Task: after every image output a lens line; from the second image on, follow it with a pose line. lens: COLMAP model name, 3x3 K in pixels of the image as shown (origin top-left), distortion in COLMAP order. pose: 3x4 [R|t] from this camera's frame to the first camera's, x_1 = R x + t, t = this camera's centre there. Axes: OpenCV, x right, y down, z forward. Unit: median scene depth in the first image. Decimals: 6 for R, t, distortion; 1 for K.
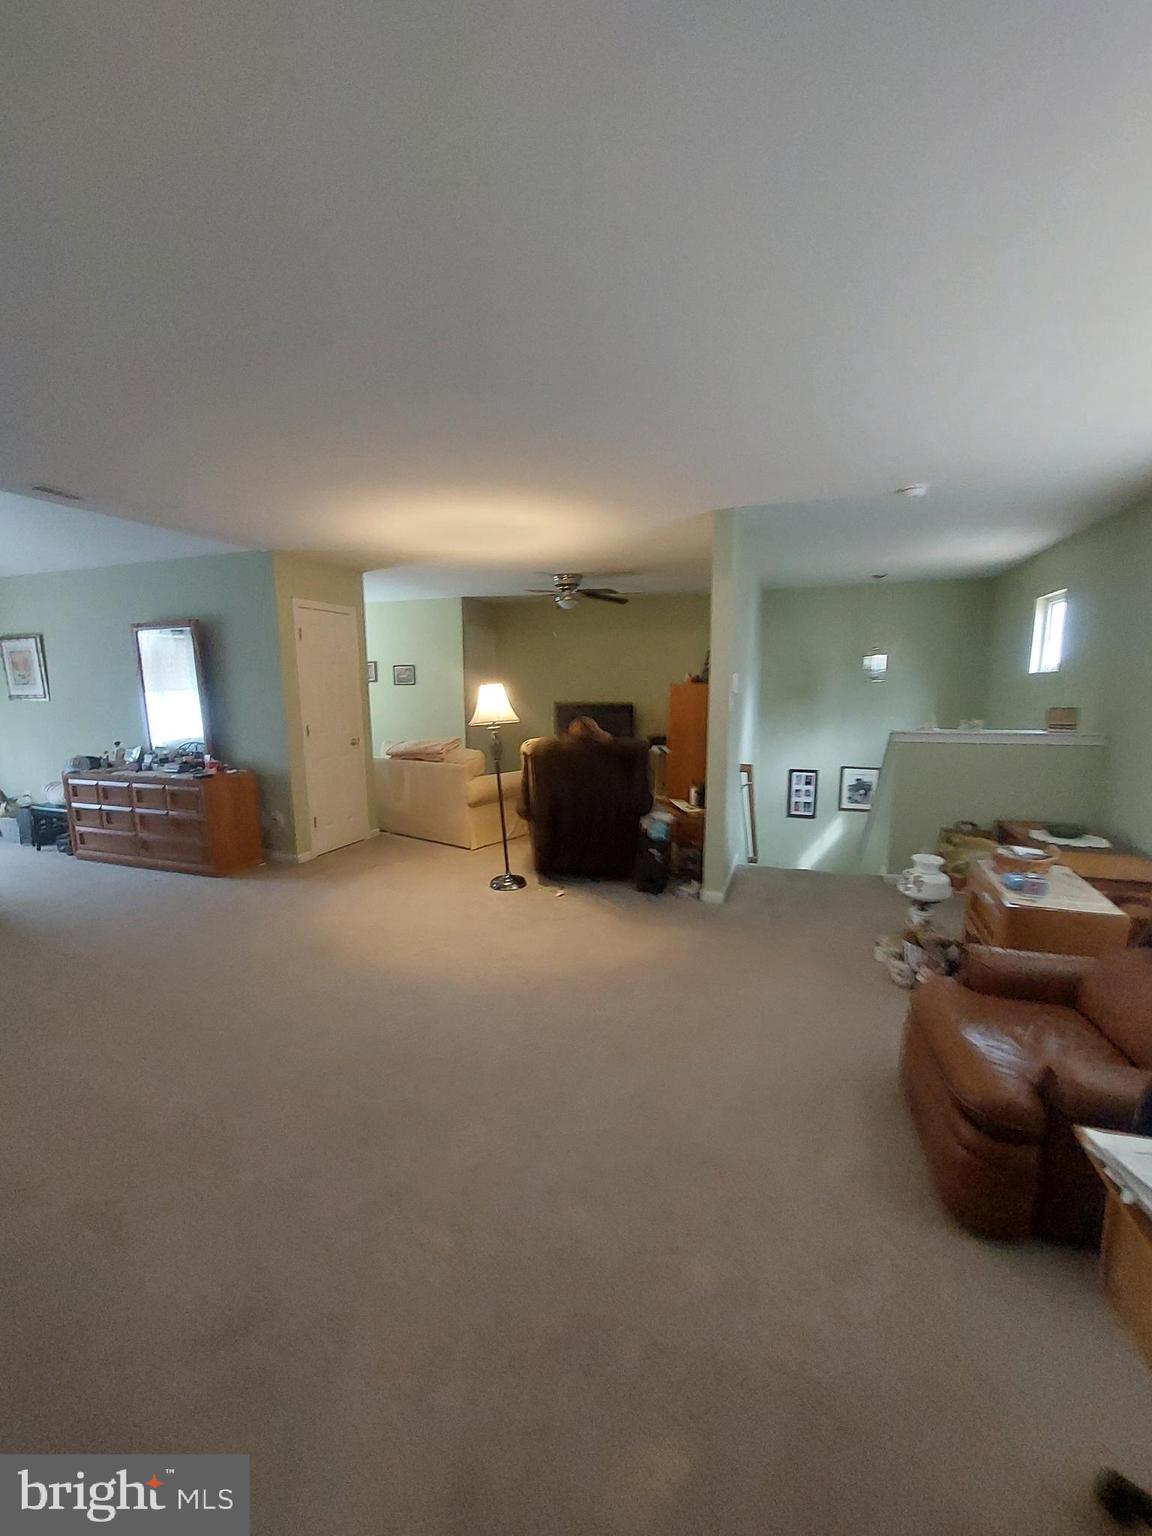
lens RADIAL K [[620.2, 0, 571.2], [0, 620.2, 783.2], [0, 0, 1]] dist [-0.003574, -0.000420]
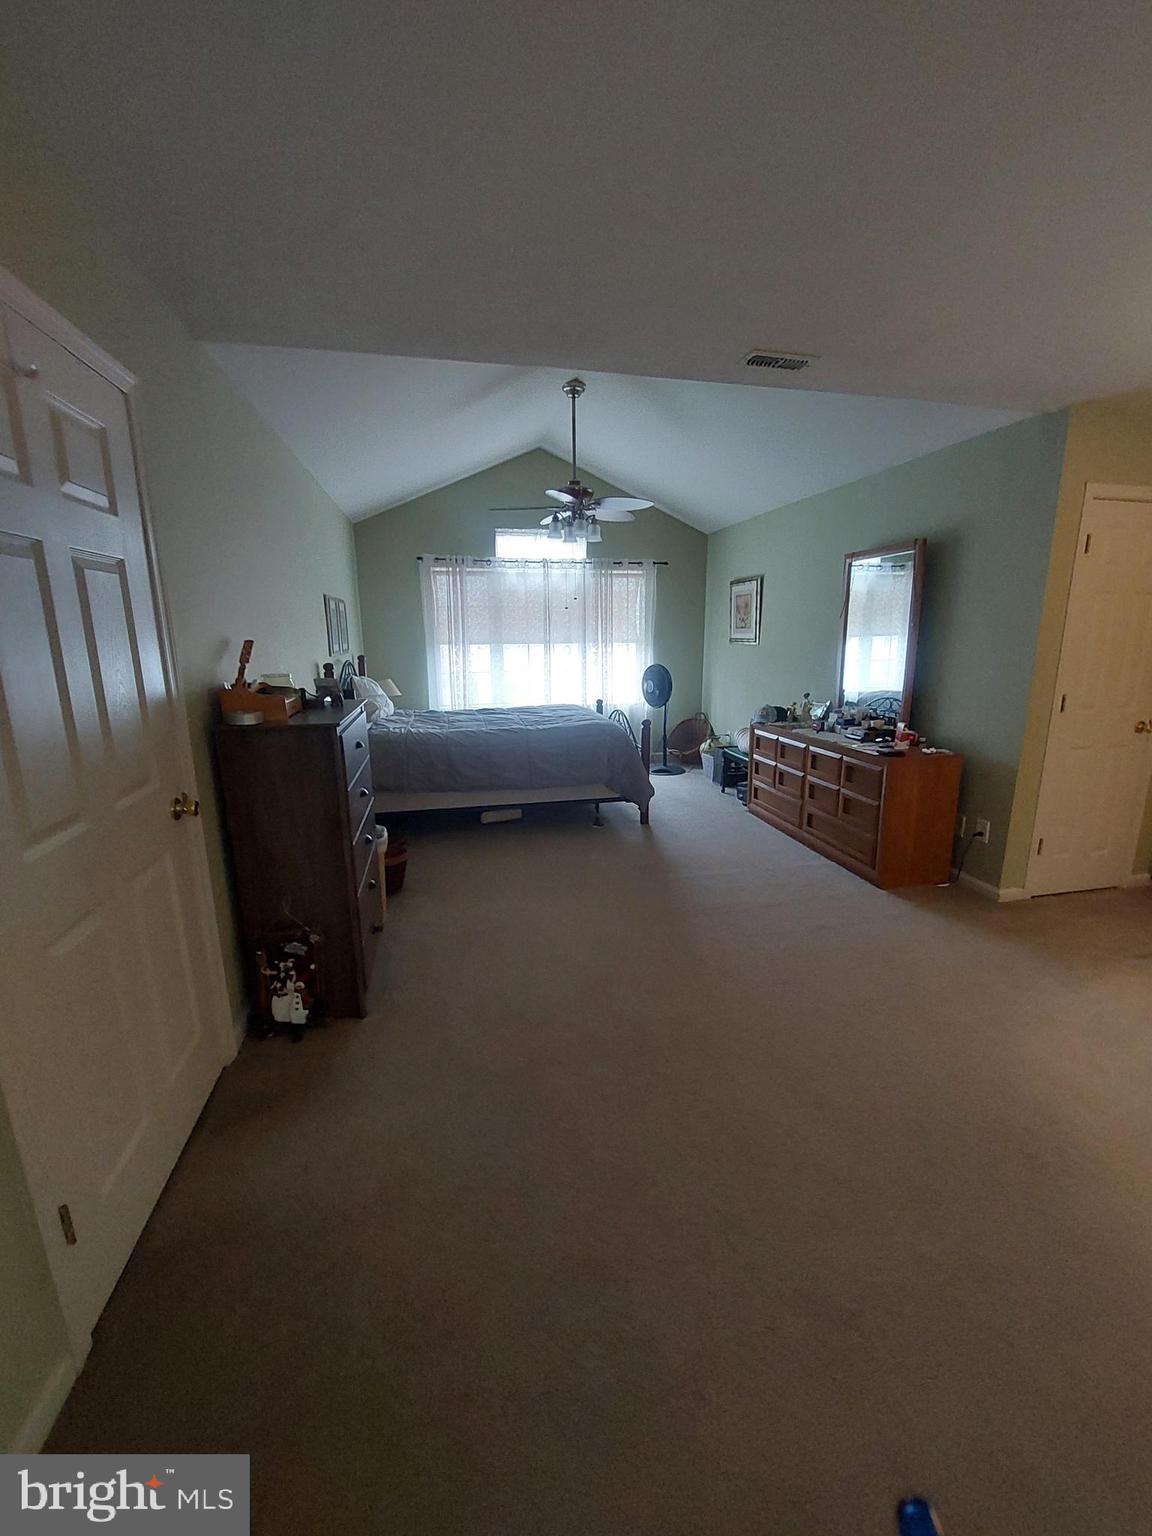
lens RADIAL K [[620.2, 0, 569.9], [0, 620.2, 771.1], [0, 0, 1]] dist [-0.003574, -0.000420]
pose [[0.518423, 0.193246, -0.833002, -0.153480], [-0.136966, 0.980319, 0.142180, -0.039254], [0.844084, 0.040384, 0.534689, 0.251584]]
